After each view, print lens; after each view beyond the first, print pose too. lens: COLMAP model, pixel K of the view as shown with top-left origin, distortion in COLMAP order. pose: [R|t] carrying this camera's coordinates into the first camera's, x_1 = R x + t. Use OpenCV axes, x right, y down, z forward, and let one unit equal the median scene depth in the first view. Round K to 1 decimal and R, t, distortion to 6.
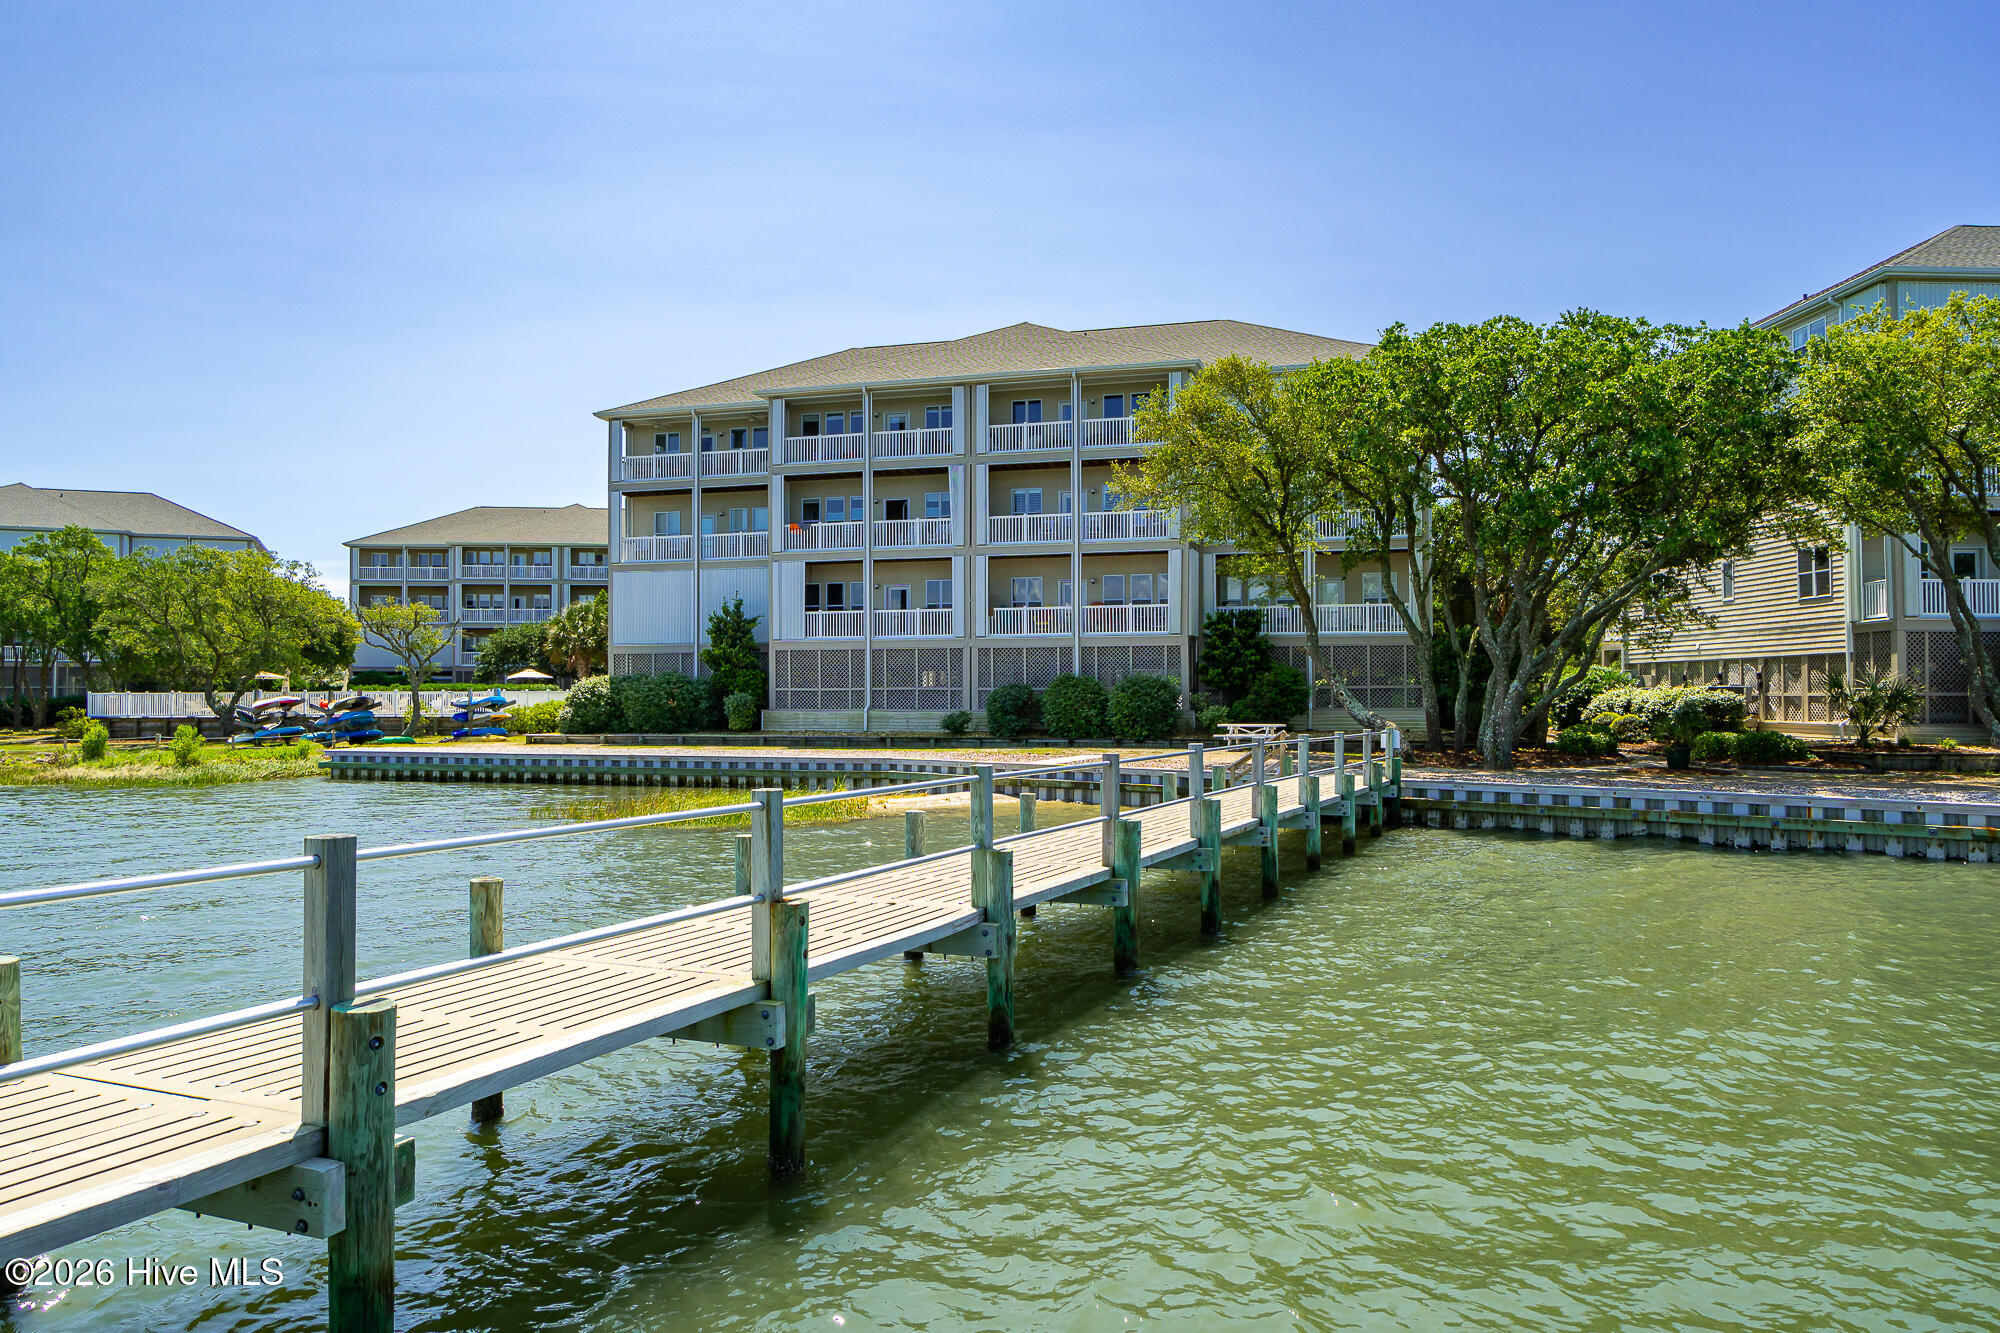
lens RADIAL K [[1416.2, 0, 1002.0], [0, 1416.2, 662.5], [0, 0, 1]] dist [0.019240, -0.000233]
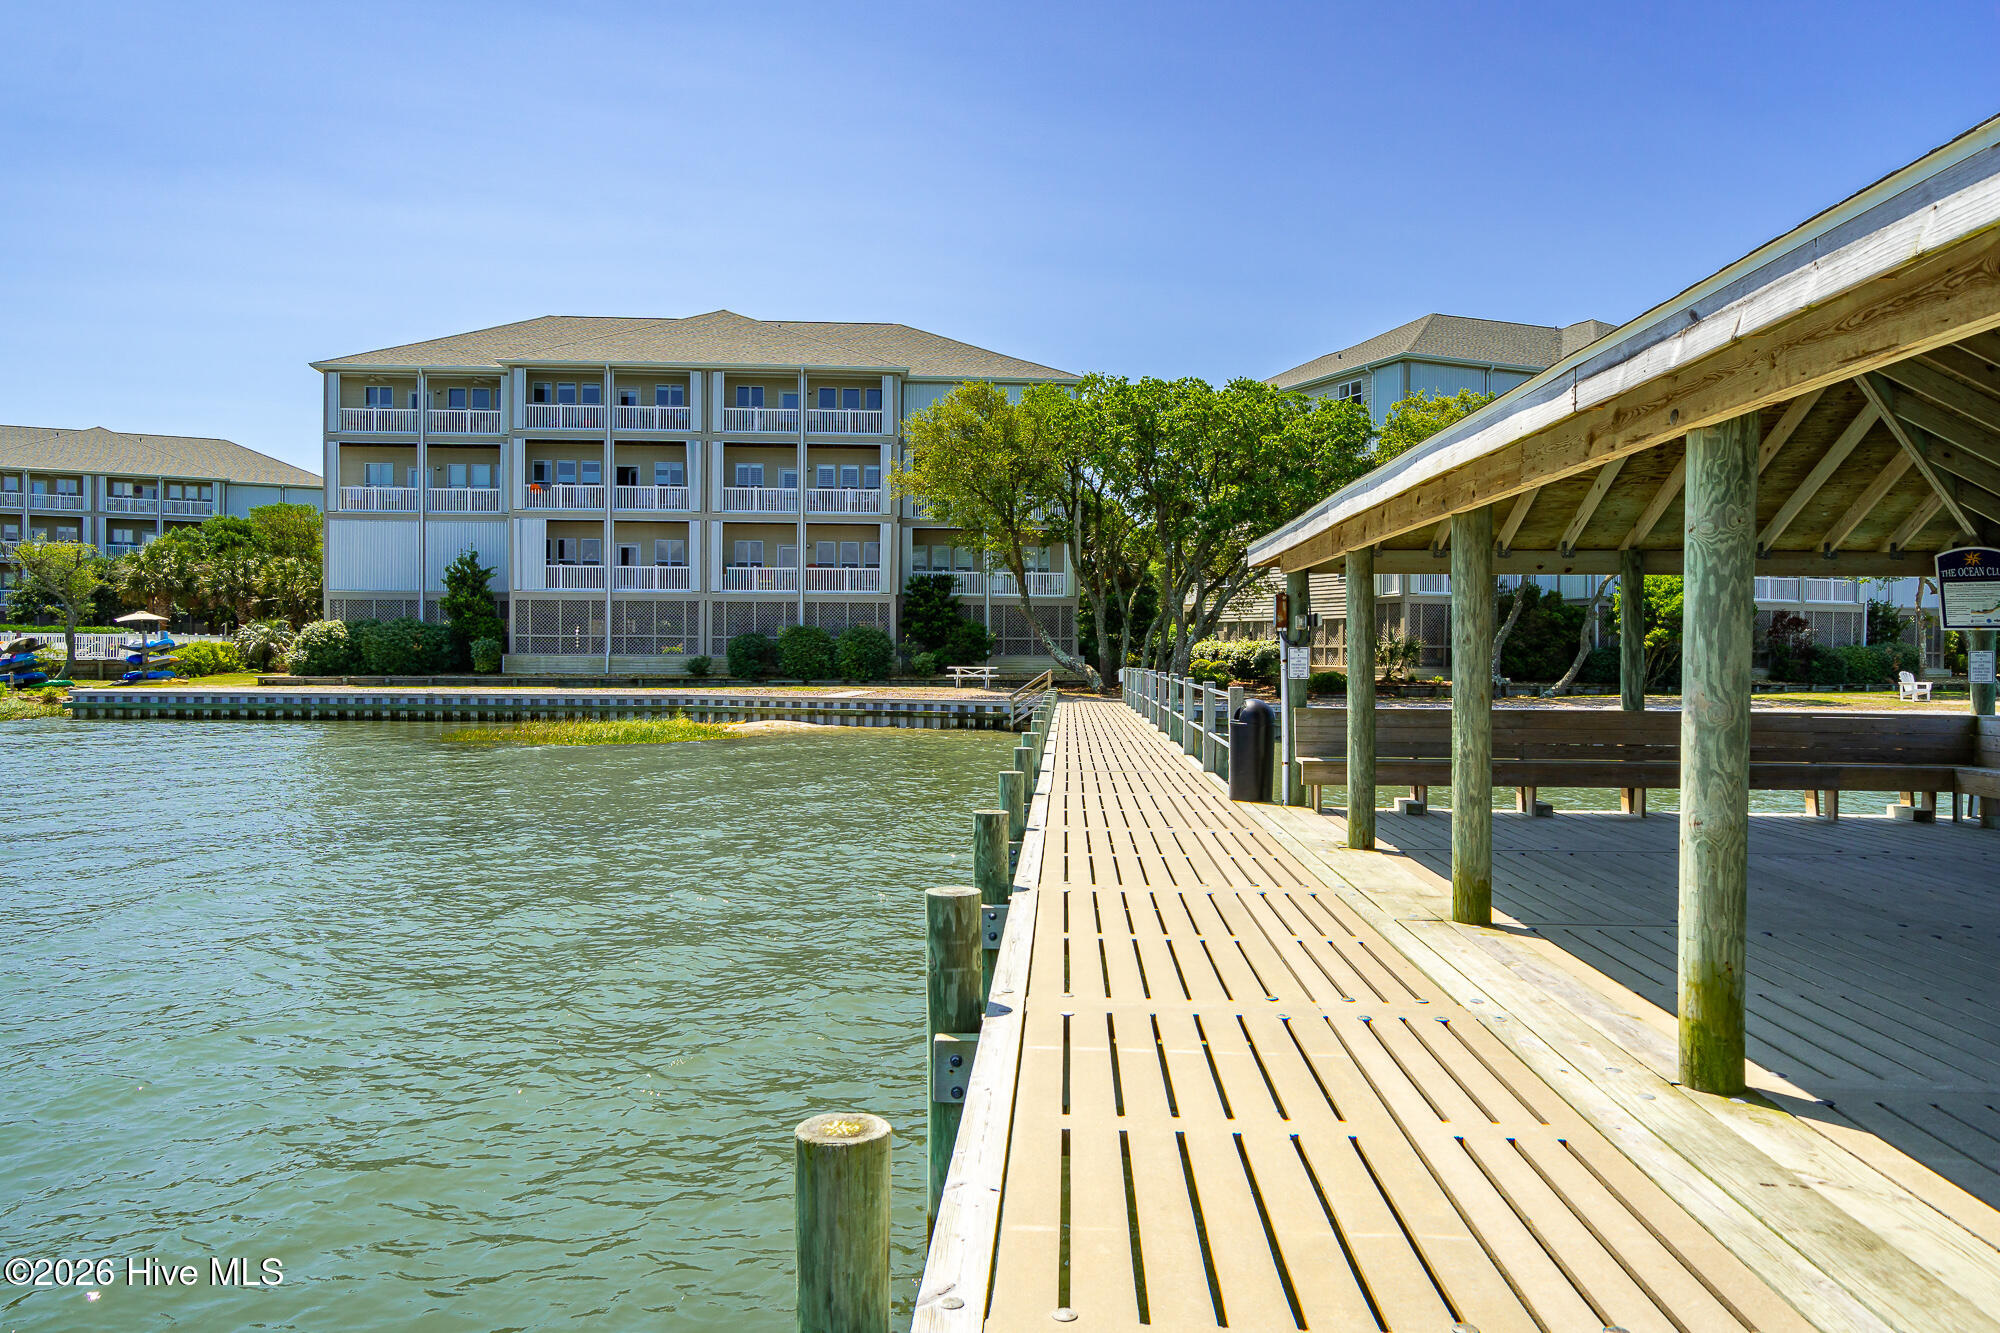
lens RADIAL K [[1446.5, 0, 1000.8], [0, 1446.5, 667.5], [0, 0, 1]] dist [0.024472, -0.000487]
pose [[0.939519, 0.002690, 0.342487, -0.197434], [-0.015589, 0.999269, 0.034914, -0.001221], [-0.342143, -0.038142, 0.938874, -0.186406]]
